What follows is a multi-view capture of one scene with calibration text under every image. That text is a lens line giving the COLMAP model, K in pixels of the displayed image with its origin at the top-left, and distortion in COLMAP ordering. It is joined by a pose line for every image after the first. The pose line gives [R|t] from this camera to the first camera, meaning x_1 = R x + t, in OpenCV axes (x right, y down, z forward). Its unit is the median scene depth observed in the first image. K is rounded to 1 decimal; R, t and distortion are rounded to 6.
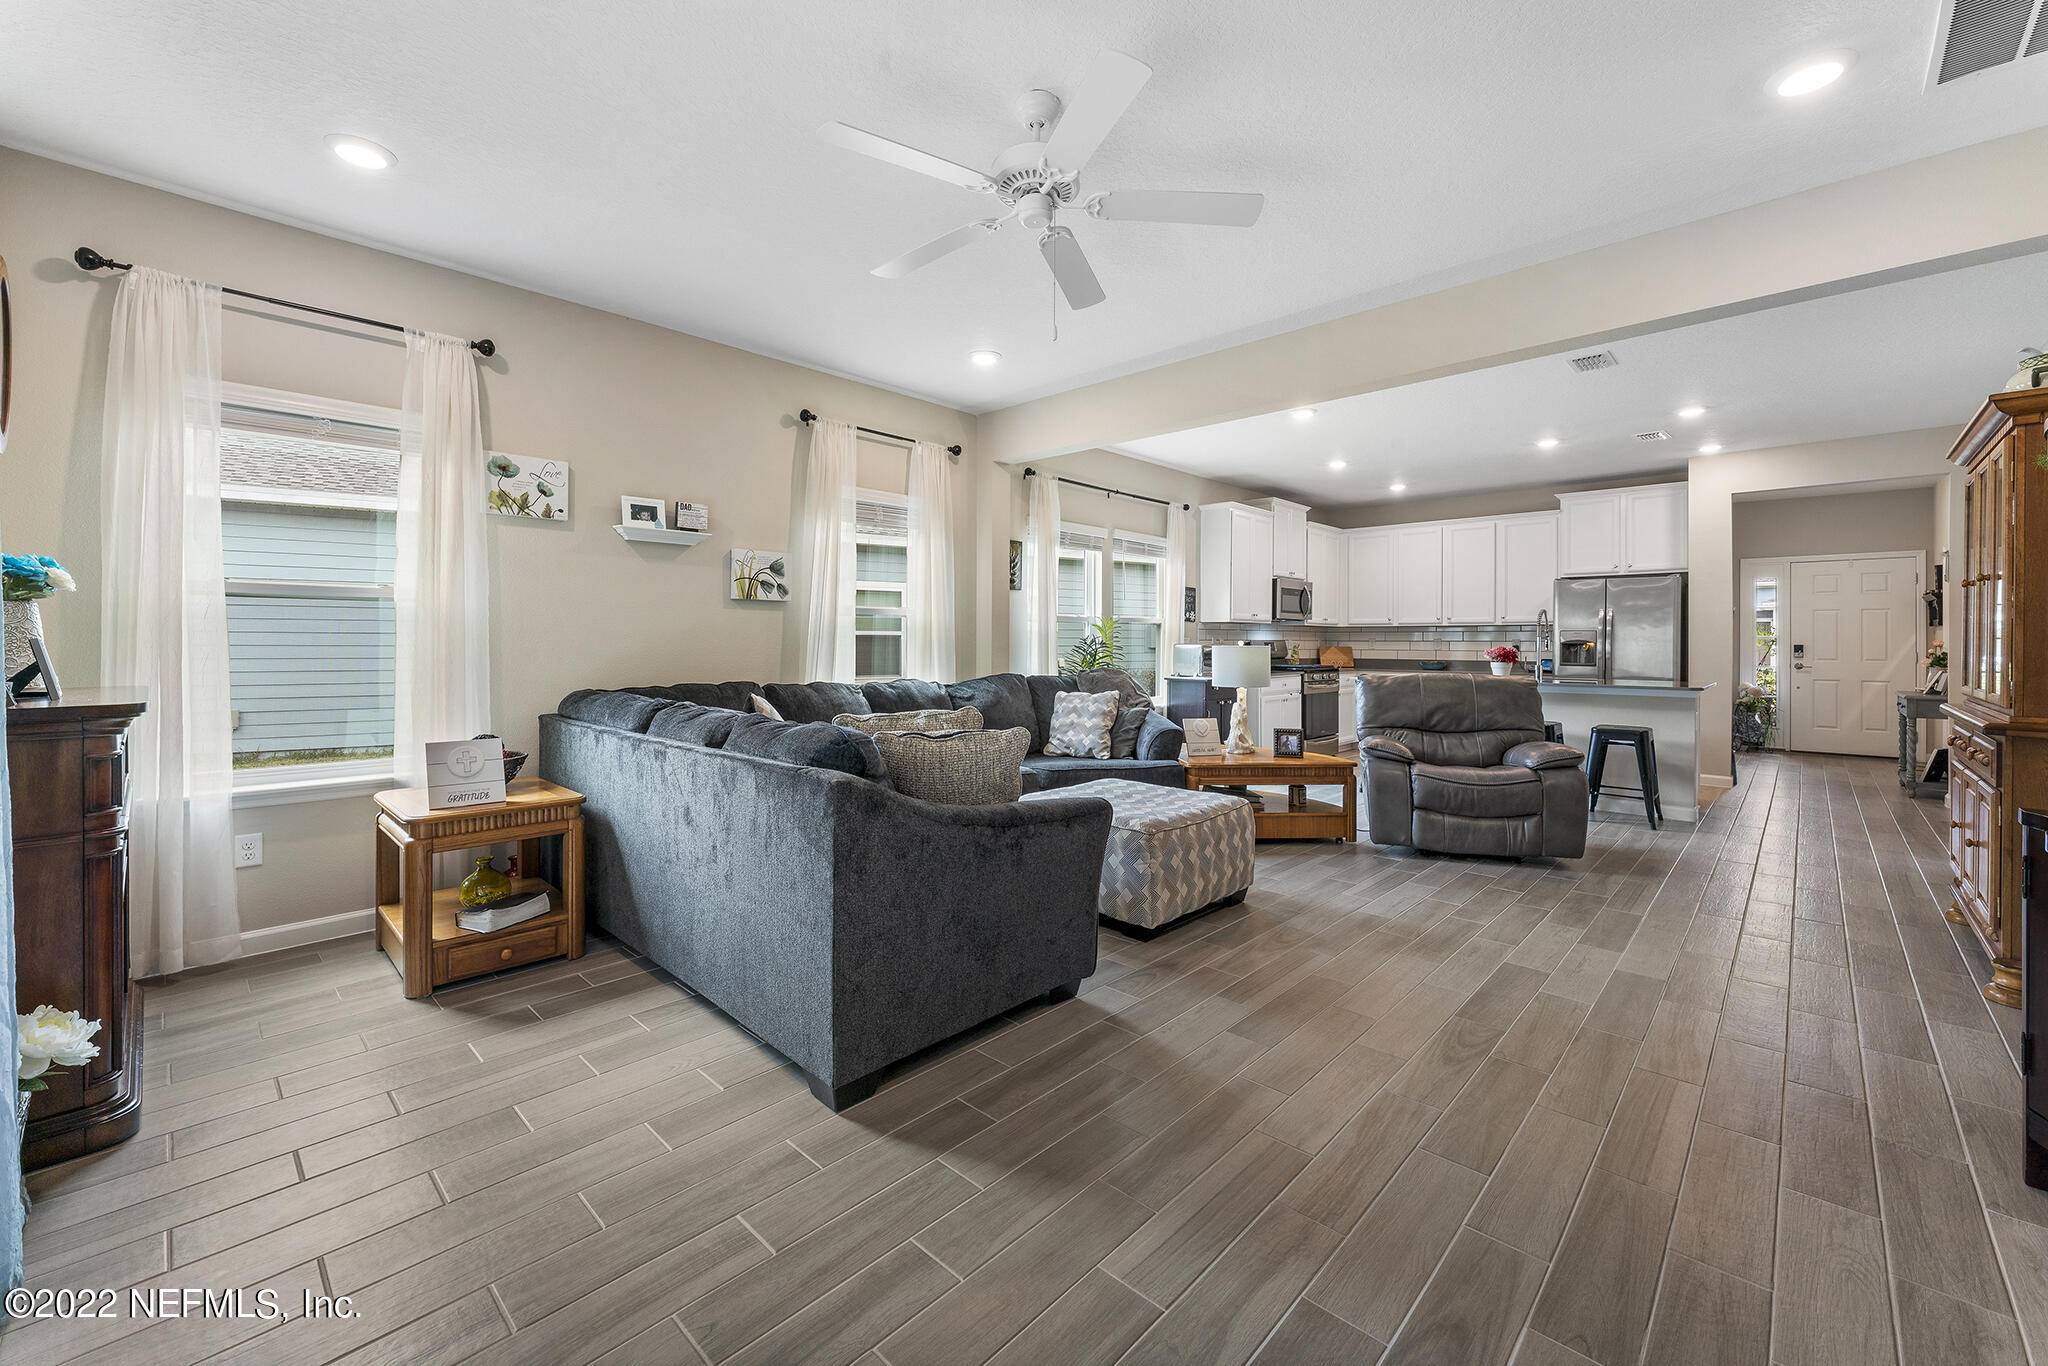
lens RADIAL K [[831.7, 0, 1010.8], [0, 831.7, 644.1], [0, 0, 1]] dist [0.000992, -0.000036]
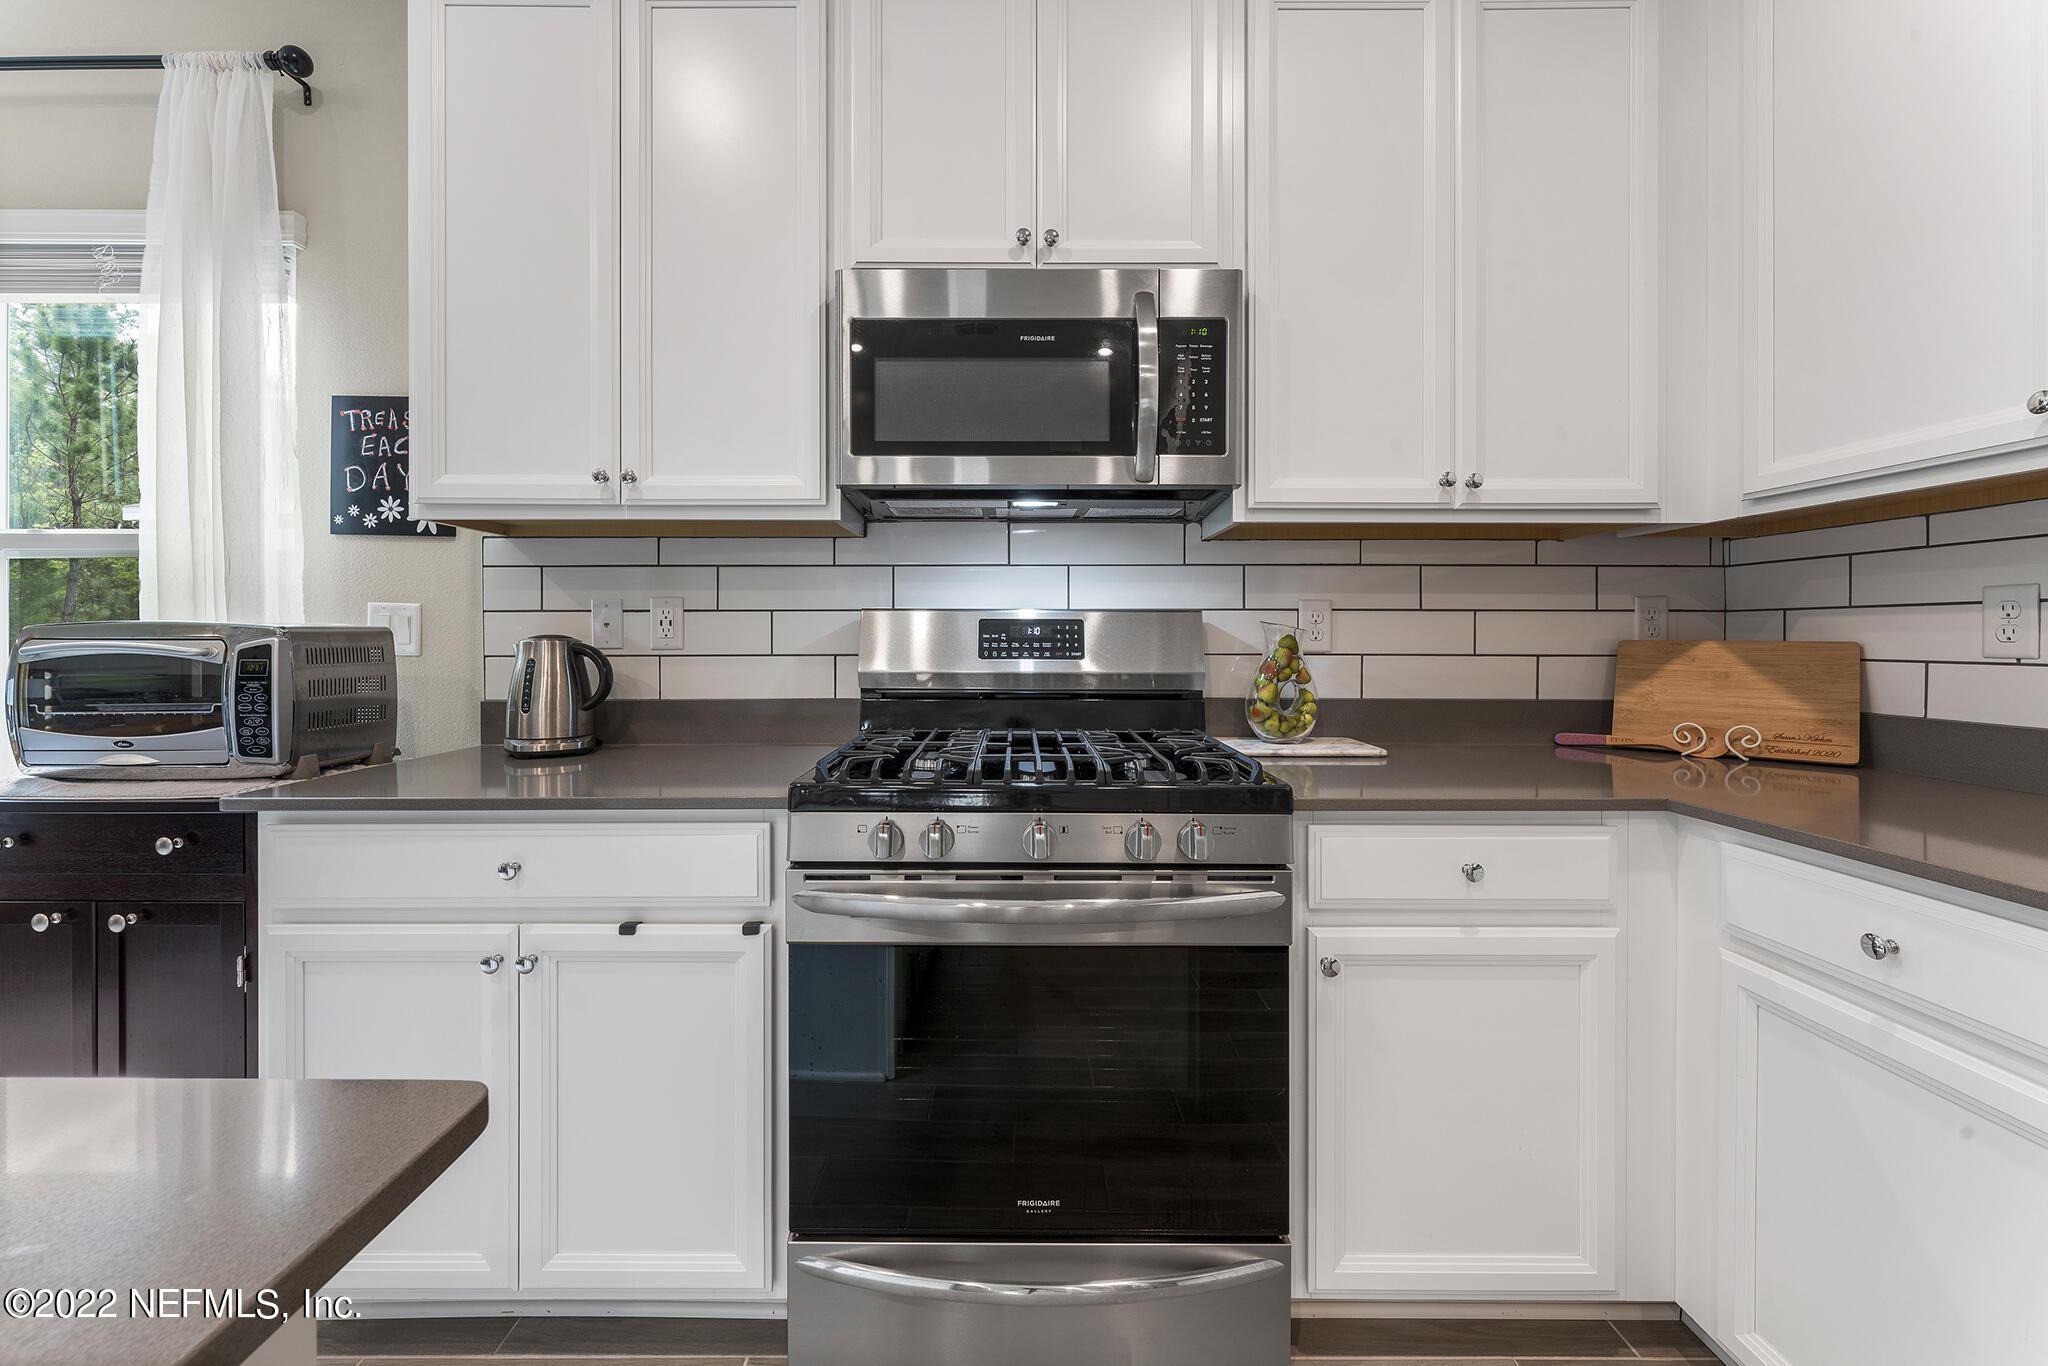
lens RADIAL K [[810.3, 0, 1005.5], [0, 810.3, 639.9], [0, 0, 1]] dist [-0.000677, -0.000131]
pose [[0.689482, -0.001236, -0.724302, 0.758666], [-0.000028, 0.999998, -0.001733, 0.005604], [0.724303, 0.001215, 0.689481, 1.428318]]
